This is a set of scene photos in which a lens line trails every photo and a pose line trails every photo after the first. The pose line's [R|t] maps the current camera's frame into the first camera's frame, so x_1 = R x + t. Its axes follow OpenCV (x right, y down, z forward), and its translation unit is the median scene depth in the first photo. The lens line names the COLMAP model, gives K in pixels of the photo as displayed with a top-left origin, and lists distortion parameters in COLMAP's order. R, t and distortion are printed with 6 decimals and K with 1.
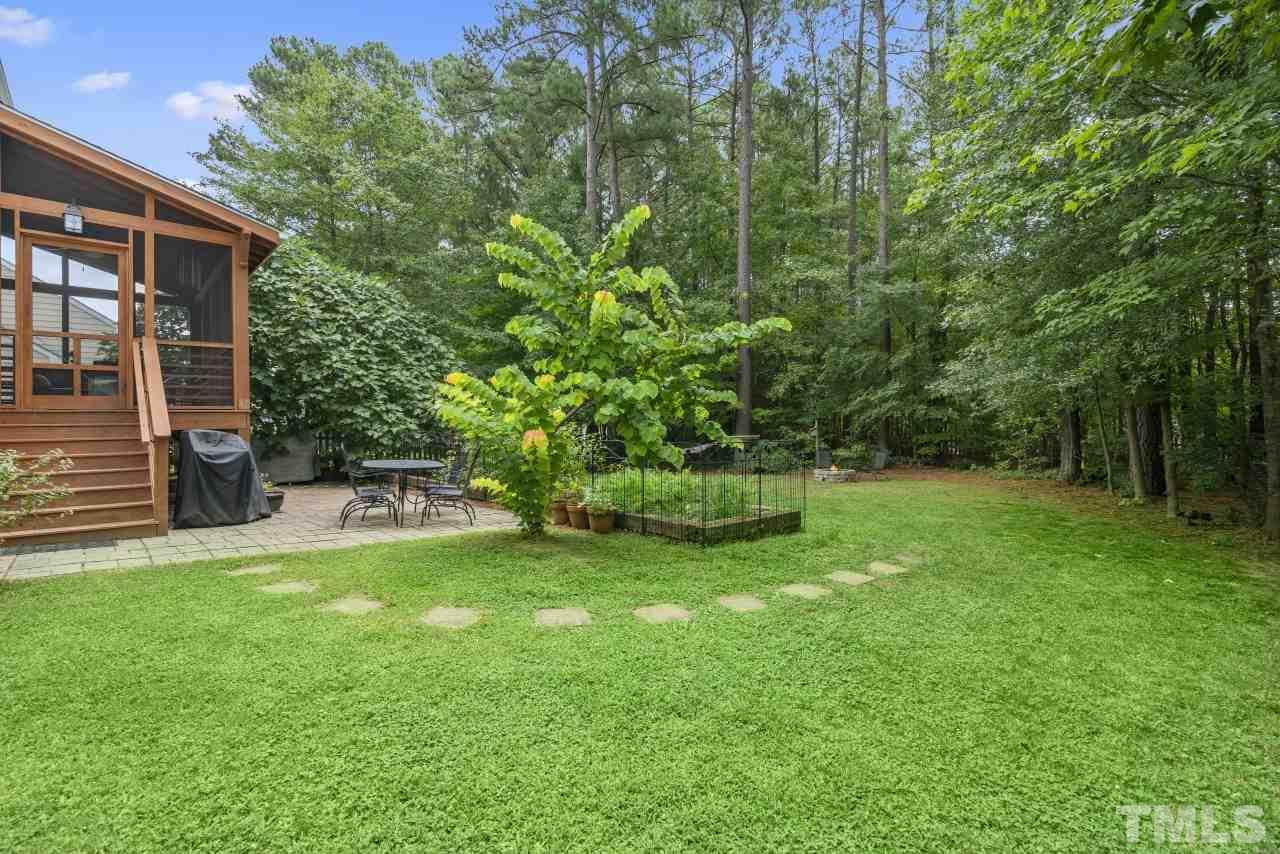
lens RADIAL K [[592.5, 0, 641.4], [0, 592.5, 416.1], [0, 0, 1]] dist [0.000680, 0.000374]
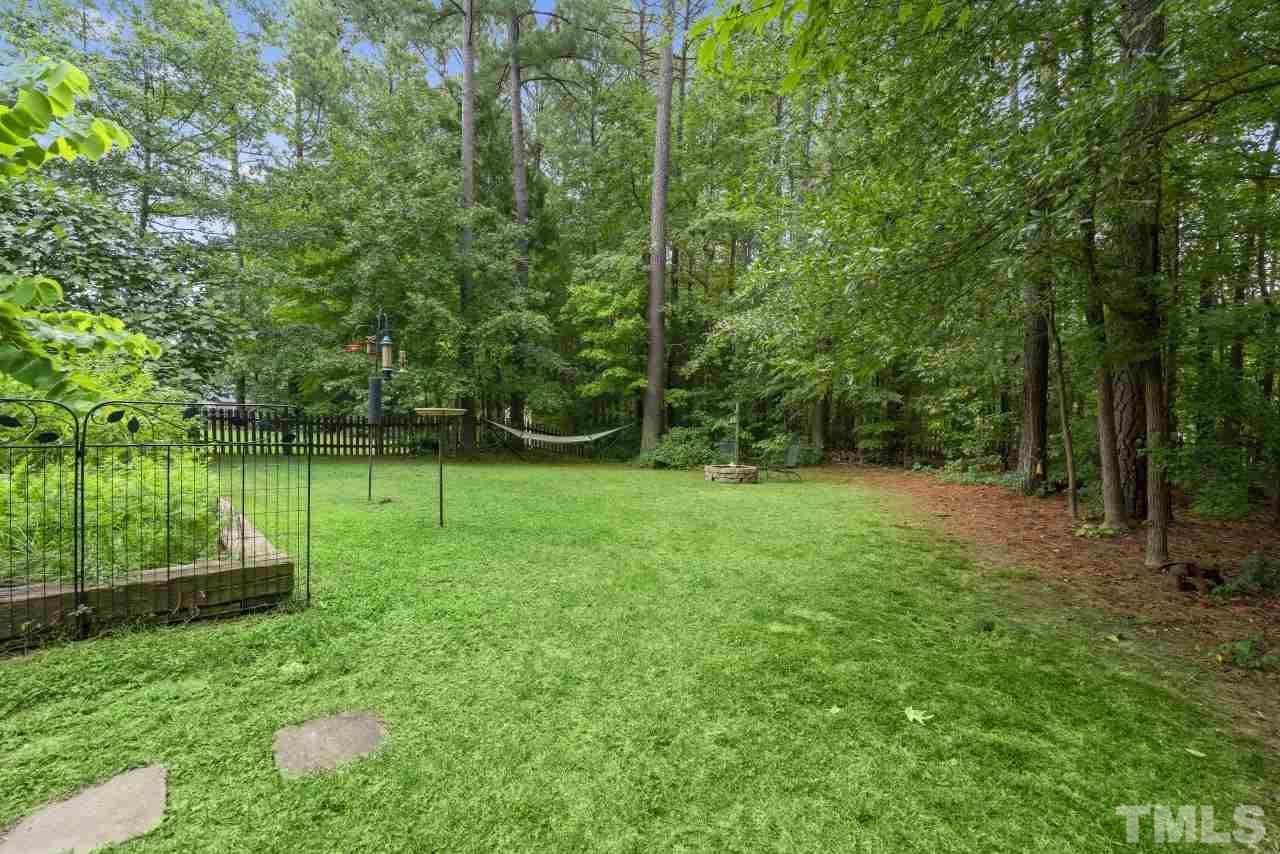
lens RADIAL K [[606.2, 0, 640.0], [0, 606.2, 427.0], [0, 0, 1]] dist [0.001495, 0.000224]
pose [[0.999712, 0.022525, -0.008303, 0.185041], [-0.022216, 0.999118, 0.035647, 0.013044], [0.009098, -0.035452, 0.999330, 0.191787]]
